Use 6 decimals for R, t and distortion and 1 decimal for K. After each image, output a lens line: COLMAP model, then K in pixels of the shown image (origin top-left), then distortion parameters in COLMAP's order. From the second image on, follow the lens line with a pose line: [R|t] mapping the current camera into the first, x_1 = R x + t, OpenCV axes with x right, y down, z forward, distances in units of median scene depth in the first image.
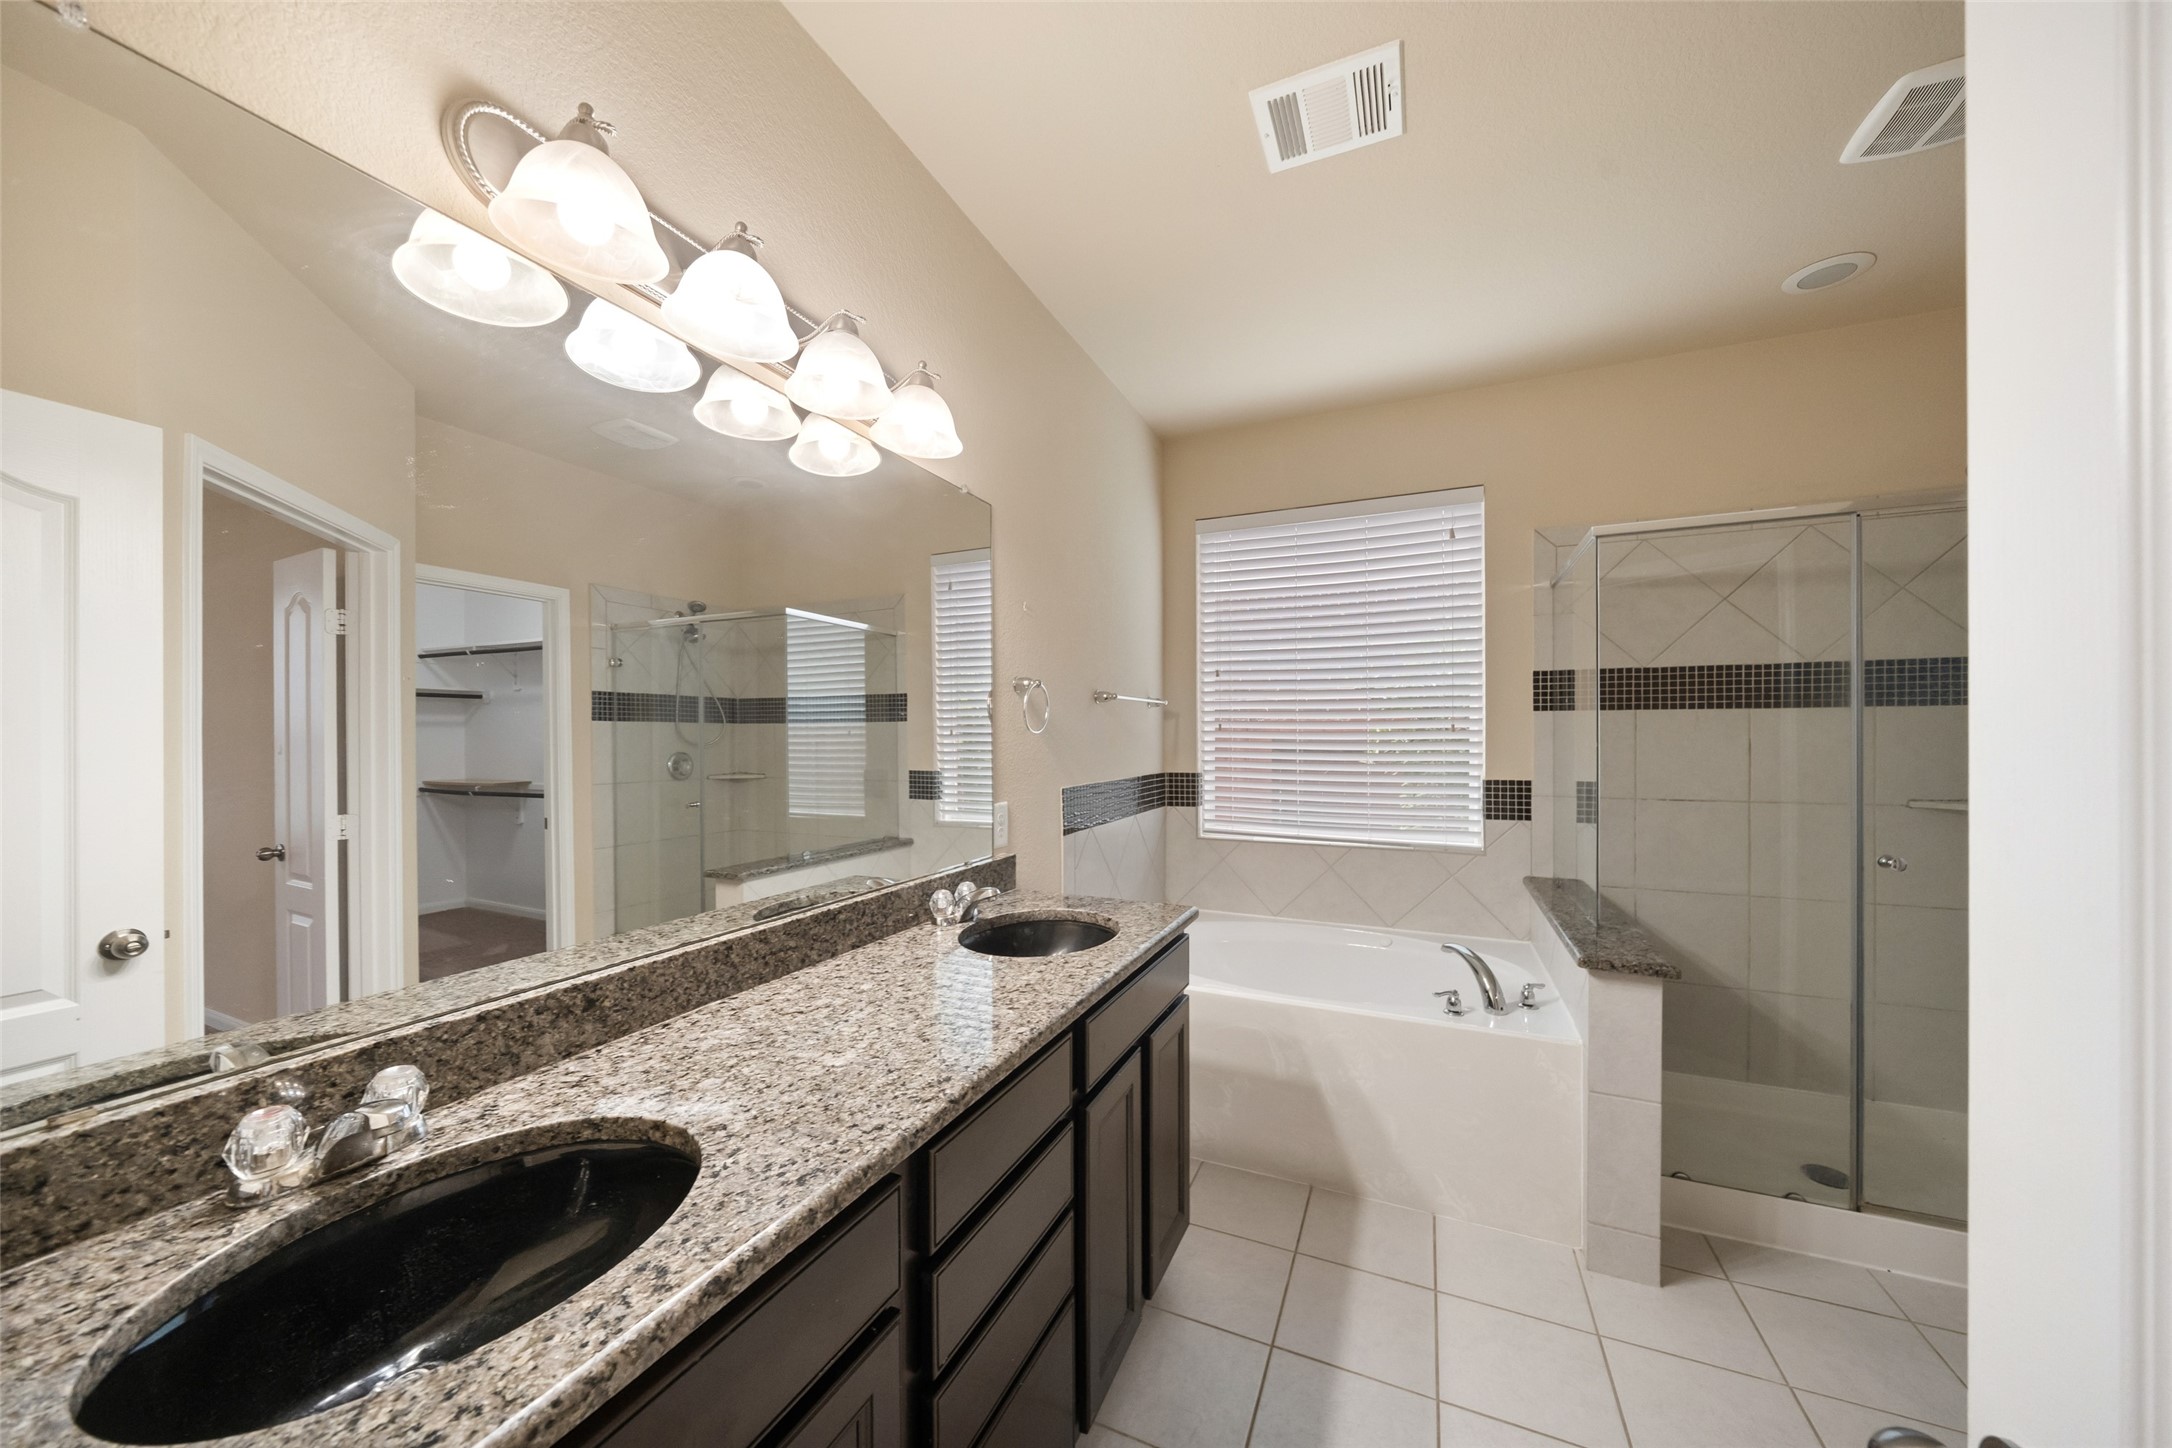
lens RADIAL K [[748.2, 0, 1087.8], [0, 748.2, 735.8], [0, 0, 1]] dist [-0.005656, -0.000003]
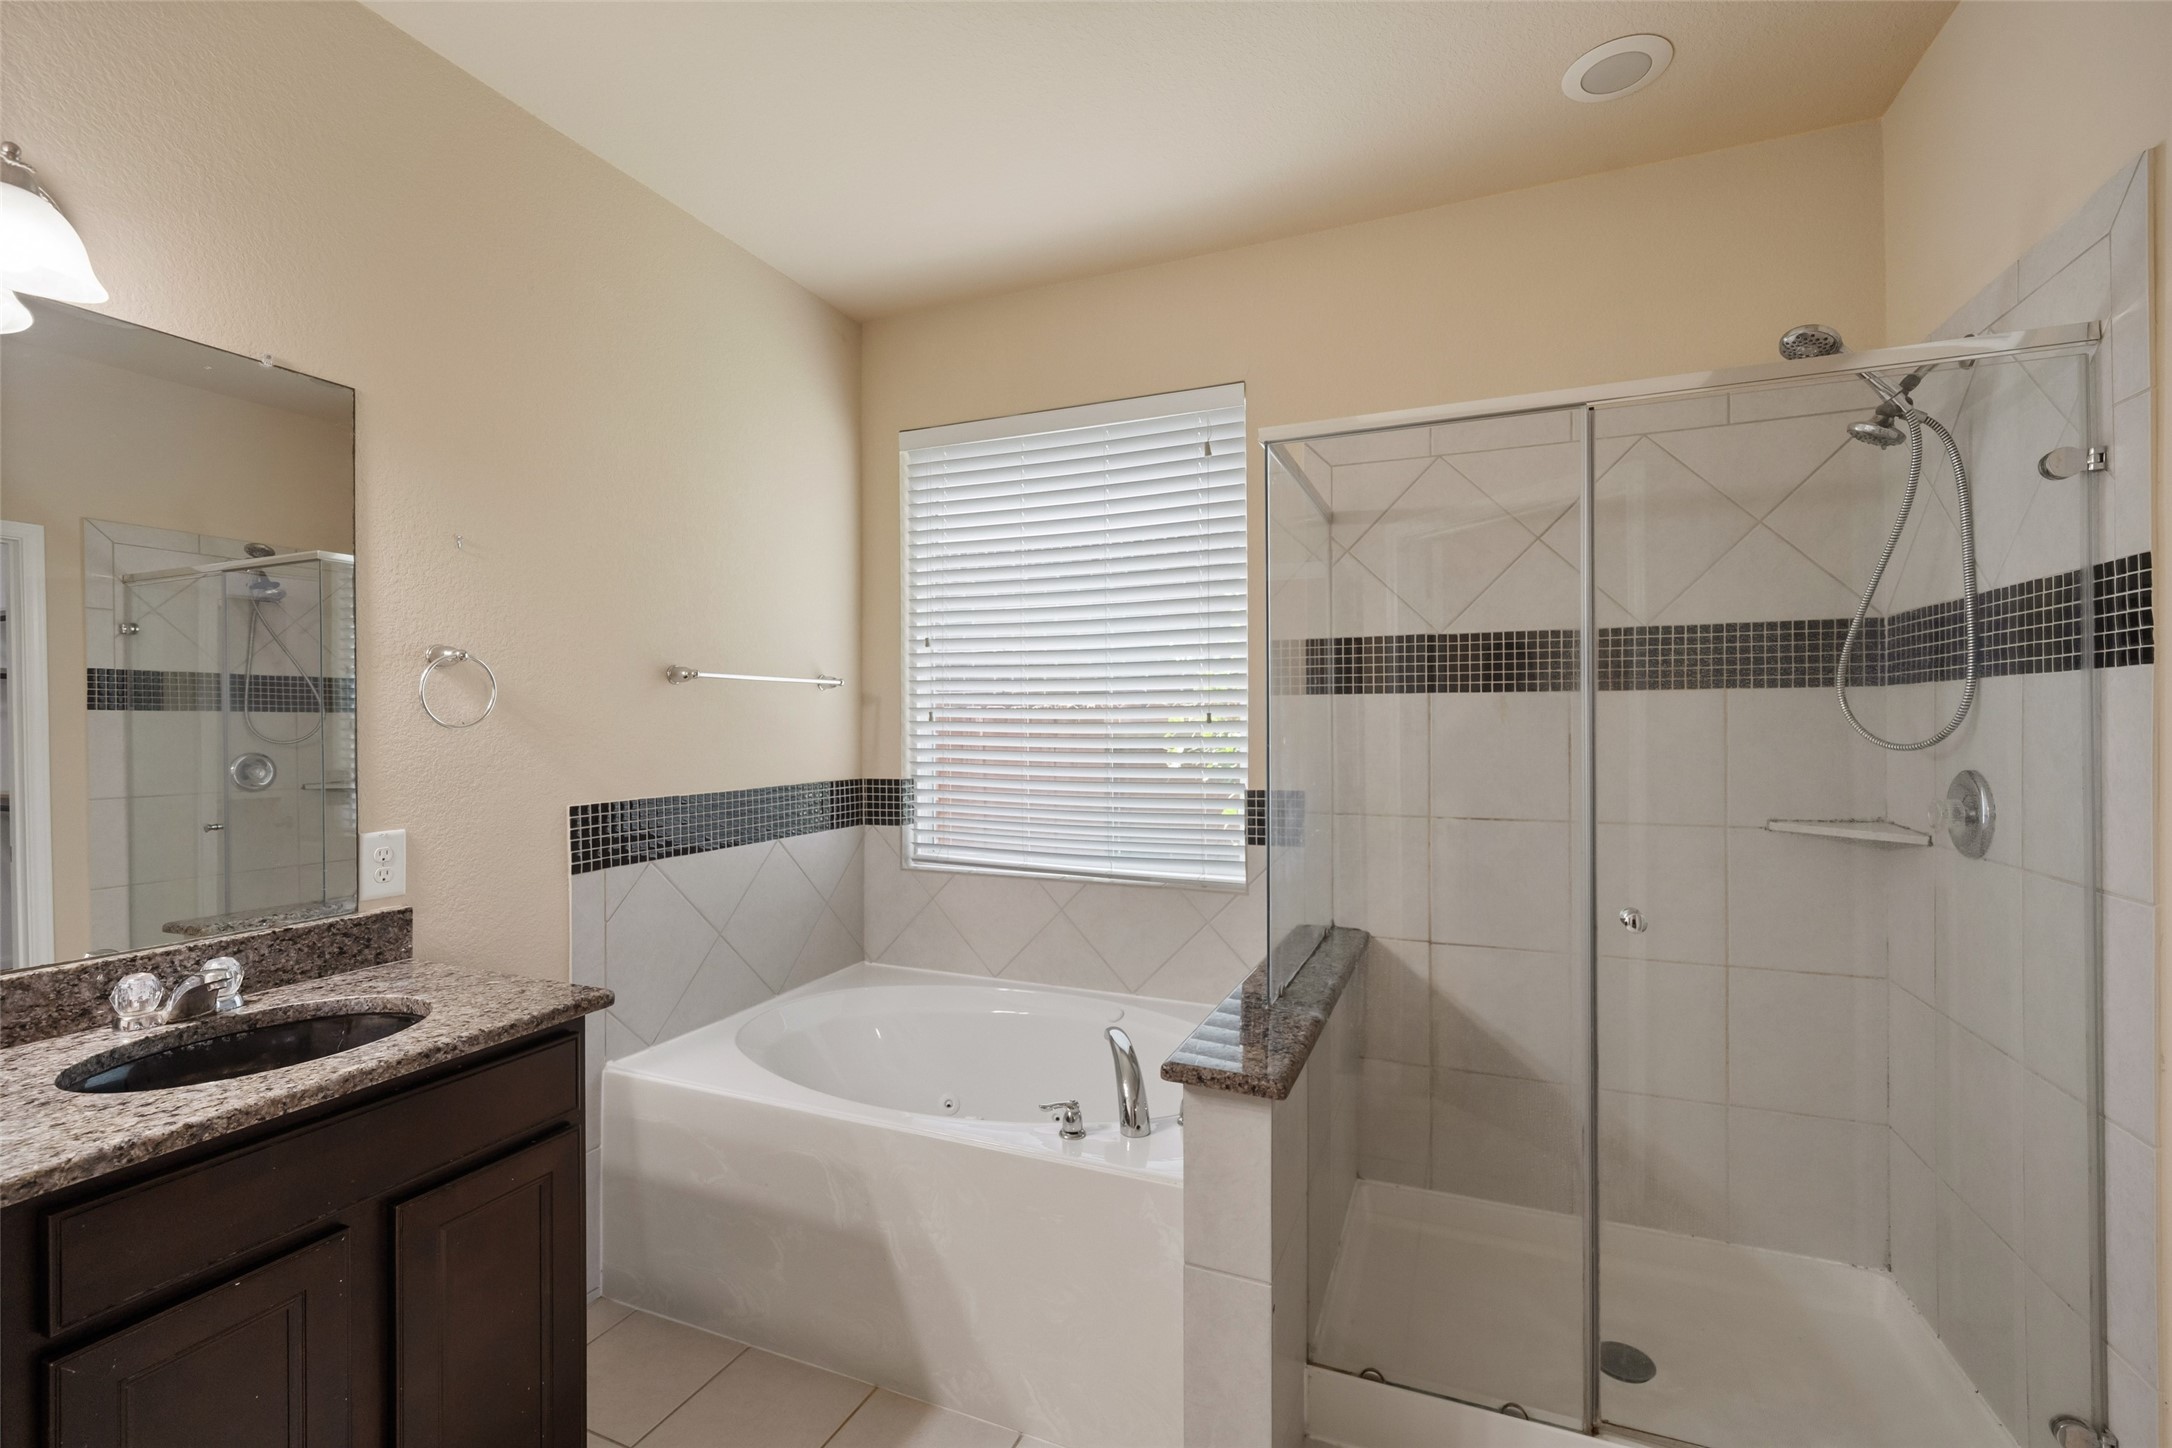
lens RADIAL K [[944.8, 0, 1087.0], [0, 944.8, 718.6], [0, 0, 1]] dist [0.005207, -0.000575]
pose [[0.999778, -0.002399, 0.020954, 0.358917], [0.002454, 0.999994, -0.002596, -0.008039], [-0.020948, 0.002647, 0.999777, 0.090336]]
